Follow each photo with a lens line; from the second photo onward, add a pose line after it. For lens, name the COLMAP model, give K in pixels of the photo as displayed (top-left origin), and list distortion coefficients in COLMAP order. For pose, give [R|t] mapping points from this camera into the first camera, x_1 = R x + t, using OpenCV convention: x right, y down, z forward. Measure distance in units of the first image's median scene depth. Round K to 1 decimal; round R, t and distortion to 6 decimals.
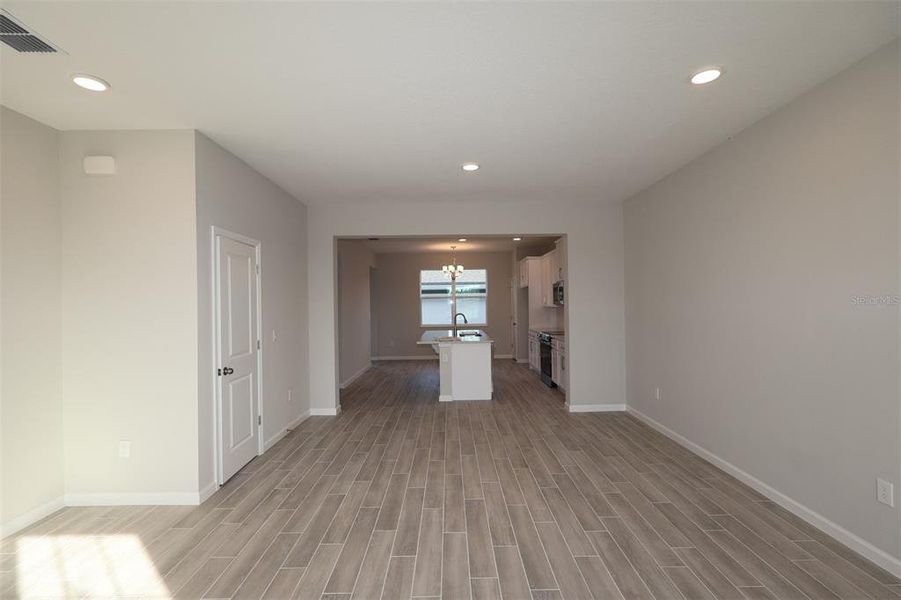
lens RADIAL K [[420.7, 0, 450.5], [0, 420.7, 300.0], [0, 0, 1]] dist [0.001340, 0.000046]
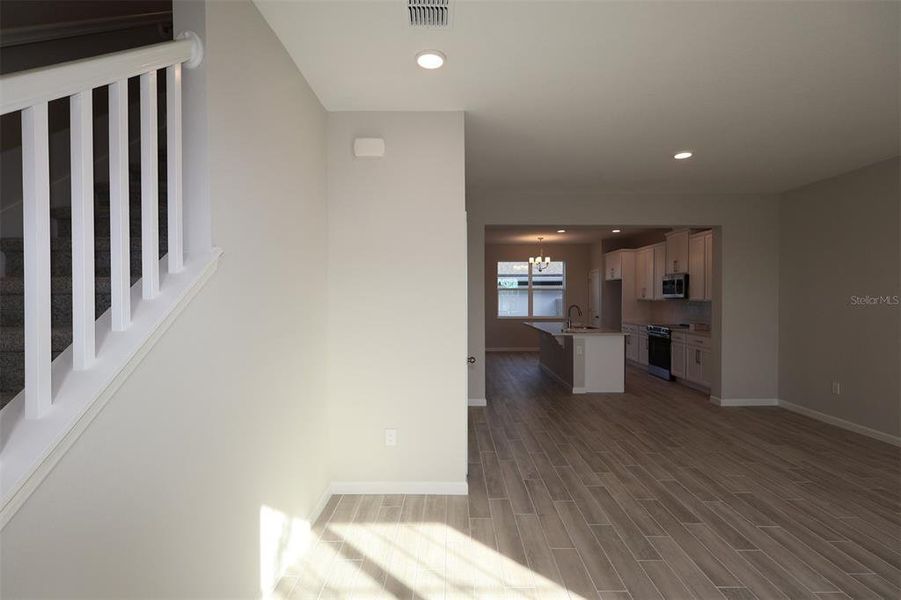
lens RADIAL K [[420.7, 0, 450.5], [0, 420.7, 300.0], [0, 0, 1]] dist [0.001340, 0.000046]
pose [[0.999921, 0.012260, -0.002828, -0.315423], [-0.012208, 0.999769, 0.017675, 0.006448], [0.003044, -0.017639, 0.999840, 0.010090]]
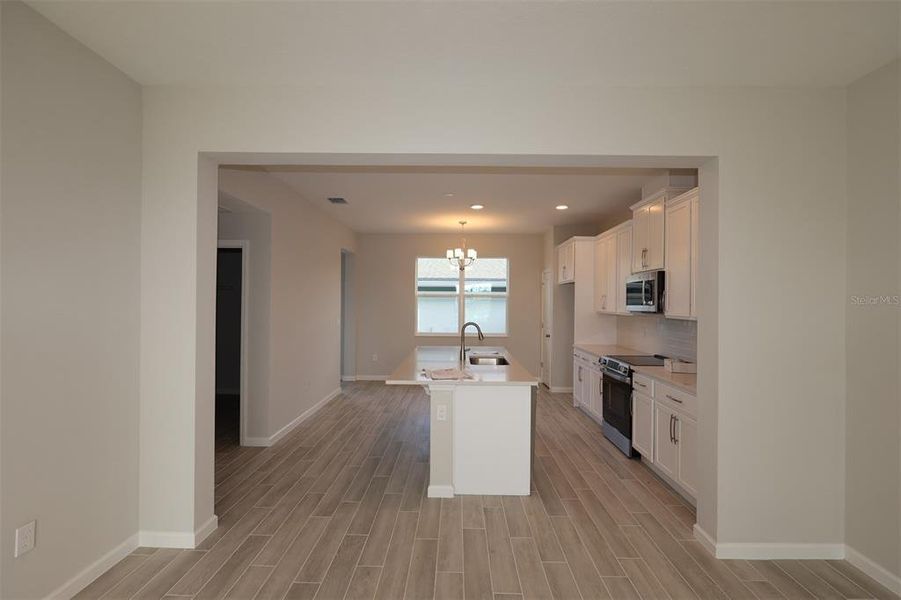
lens RADIAL K [[420.7, 0, 450.5], [0, 420.7, 300.0], [0, 0, 1]] dist [0.001340, 0.000046]
pose [[0.999535, 0.022807, -0.020216, 0.005633], [-0.022770, 0.999739, 0.002050, -0.000234], [0.020257, -0.001589, 0.999794, 0.490159]]
